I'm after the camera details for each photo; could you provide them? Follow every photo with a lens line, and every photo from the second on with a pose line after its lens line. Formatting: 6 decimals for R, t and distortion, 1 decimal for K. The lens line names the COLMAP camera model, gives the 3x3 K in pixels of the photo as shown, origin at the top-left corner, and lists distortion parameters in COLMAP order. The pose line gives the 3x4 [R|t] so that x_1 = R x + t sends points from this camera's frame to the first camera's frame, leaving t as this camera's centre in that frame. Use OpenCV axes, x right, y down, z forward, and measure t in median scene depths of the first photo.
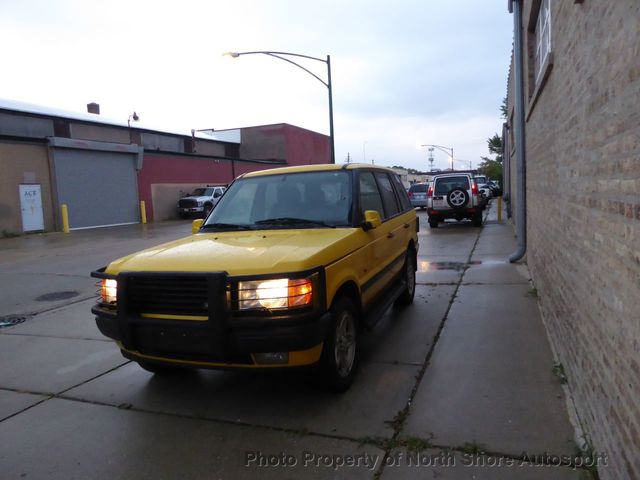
lens RADIAL K [[451.4, 0, 323.9], [0, 451.4, 242.5], [0, 0, 1]] dist [-0.032203, 0.005318]
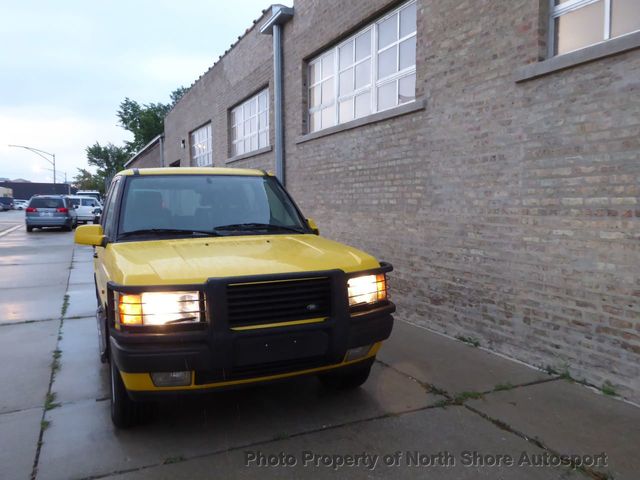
lens RADIAL K [[543.4, 0, 320.0], [0, 543.4, 240.0], [0, 0, 1]] dist [0.001267, -0.002755]
pose [[0.709195, -0.001342, 0.705011, -0.767440], [0.045128, 0.998034, -0.043496, 0.034734], [-0.703566, 0.062662, 0.707861, 0.114448]]
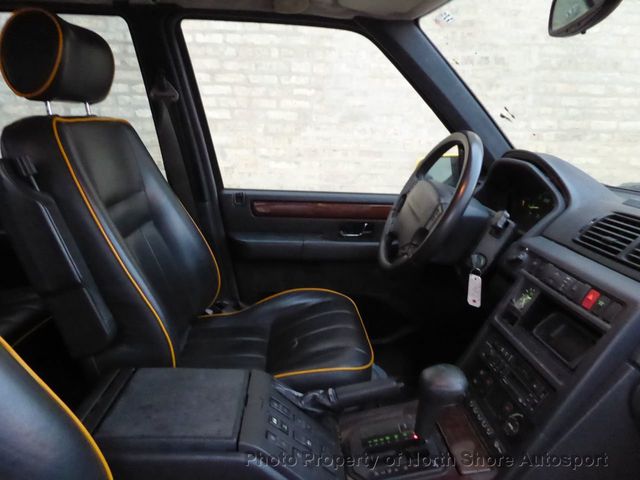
lens RADIAL K [[451.4, 0, 323.9], [0, 451.4, 242.5], [0, 0, 1]] dist [-0.032203, 0.005318]
pose [[-0.413720, -0.172281, 0.893955, -0.212516], [0.098773, 0.967642, 0.232193, -0.093726], [-0.905030, 0.184361, -0.383316, 1.288267]]
